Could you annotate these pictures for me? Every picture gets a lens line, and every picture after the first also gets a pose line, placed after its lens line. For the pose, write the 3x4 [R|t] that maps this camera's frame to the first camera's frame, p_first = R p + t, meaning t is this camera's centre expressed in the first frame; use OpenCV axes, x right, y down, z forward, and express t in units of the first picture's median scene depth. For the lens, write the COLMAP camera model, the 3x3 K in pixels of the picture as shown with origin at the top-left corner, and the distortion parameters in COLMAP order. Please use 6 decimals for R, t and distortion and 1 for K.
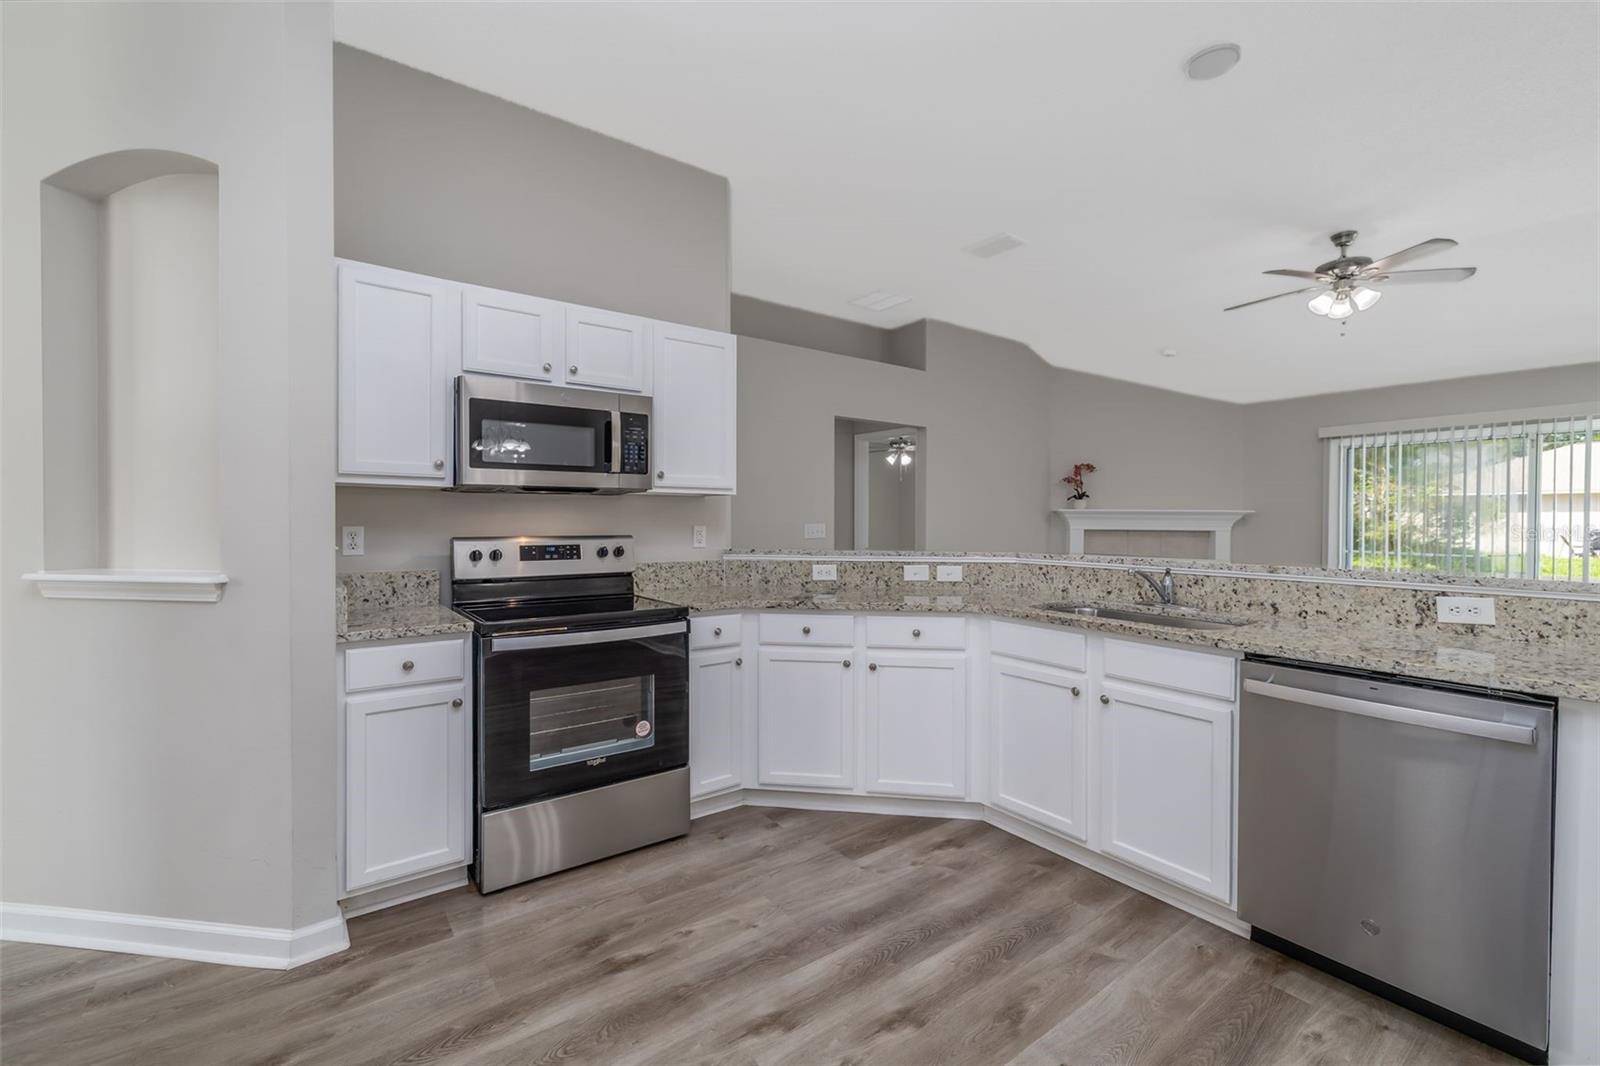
lens RADIAL K [[677.5, 0, 801.8], [0, 677.5, 527.6], [0, 0, 1]] dist [-0.000949, 0.000450]
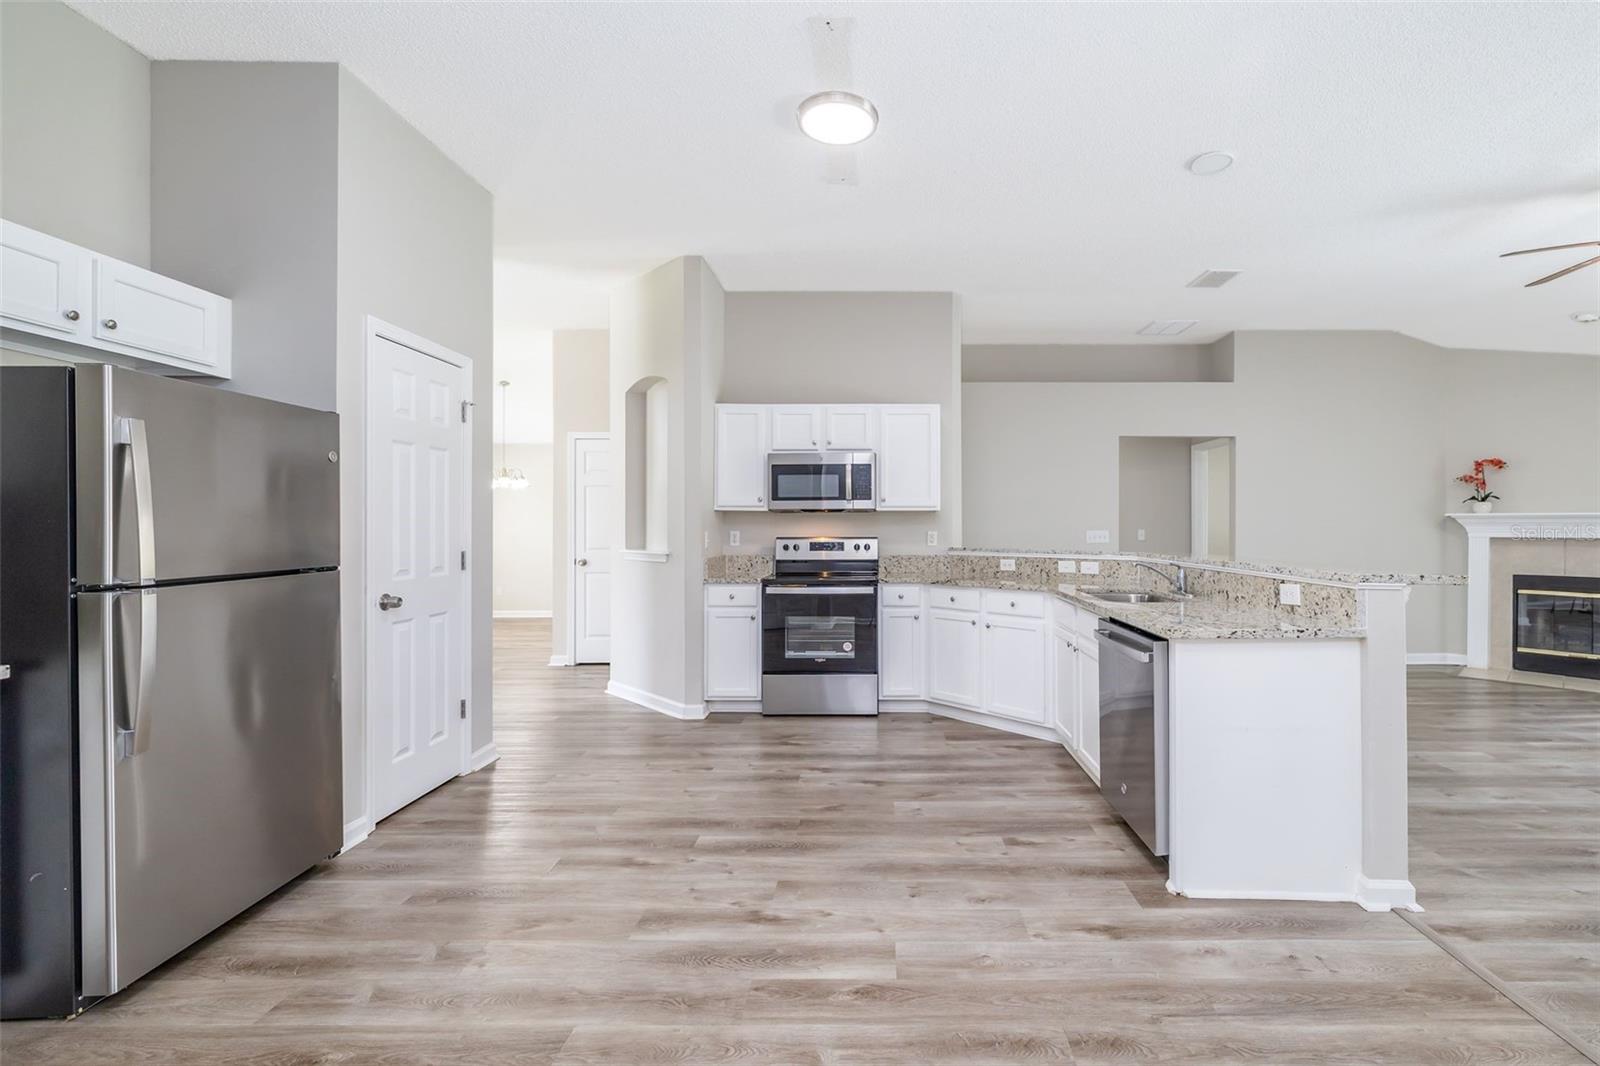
lens RADIAL K [[677.5, 0, 872.2], [0, 677.5, 524.7], [0, 0, 1]] dist [-0.000949, 0.000450]
pose [[0.814924, -0.007124, -0.579524, 0.784644], [-0.003029, 0.999858, -0.016550, 0.010094], [0.579560, 0.015242, 0.814787, -0.370190]]
